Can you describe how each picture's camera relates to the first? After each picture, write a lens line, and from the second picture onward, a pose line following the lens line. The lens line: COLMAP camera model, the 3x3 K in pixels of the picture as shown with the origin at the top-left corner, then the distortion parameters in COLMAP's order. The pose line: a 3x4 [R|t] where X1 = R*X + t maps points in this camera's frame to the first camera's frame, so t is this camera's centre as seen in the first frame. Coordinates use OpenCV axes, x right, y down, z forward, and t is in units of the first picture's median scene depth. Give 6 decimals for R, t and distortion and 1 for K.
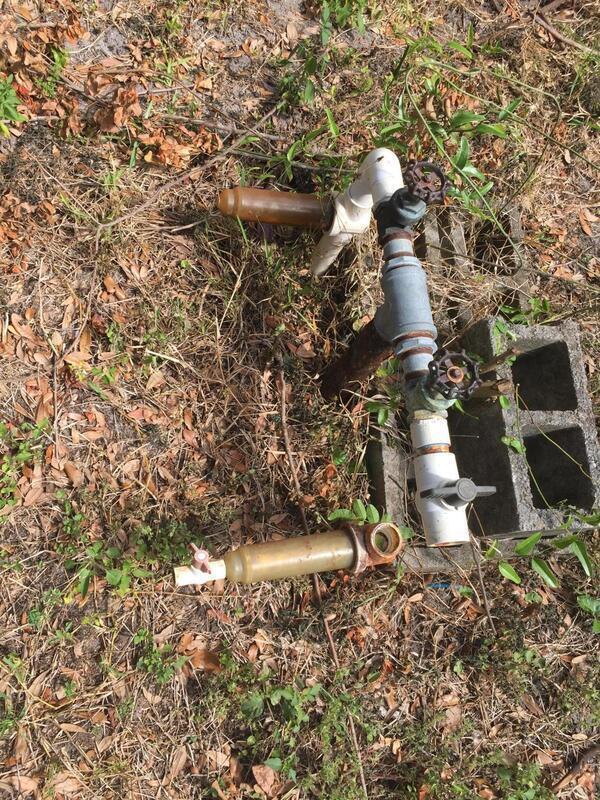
lens RADIAL K [[680.2, 0, 300.0], [0, 680.2, 400.0], [0, 0, 1]] dist [0.066872, -0.089689]
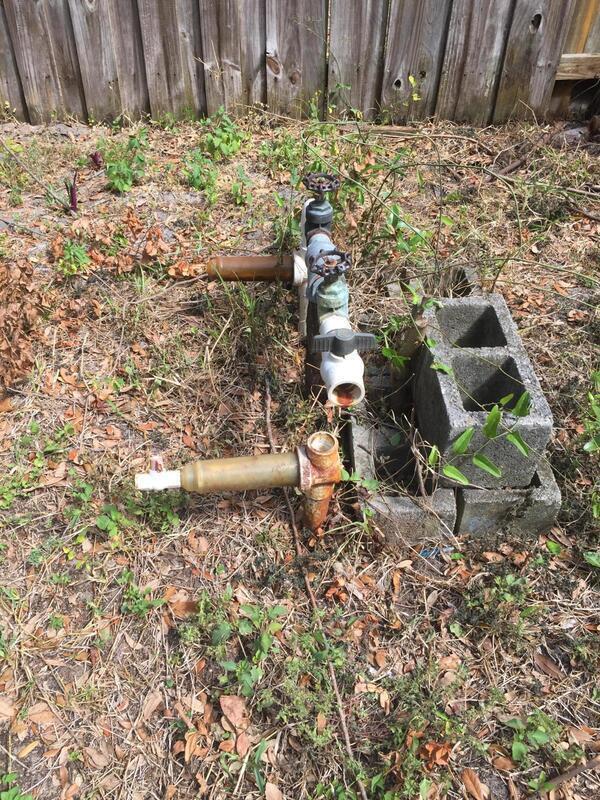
lens RADIAL K [[680.2, 0, 300.0], [0, 680.2, 400.0], [0, 0, 1]] dist [0.066872, -0.089689]
pose [[0.963313, -0.171880, -0.206117, 0.287255], [0.056318, 0.880371, -0.470930, 0.573919], [0.262403, 0.442045, 0.857753, 0.008192]]
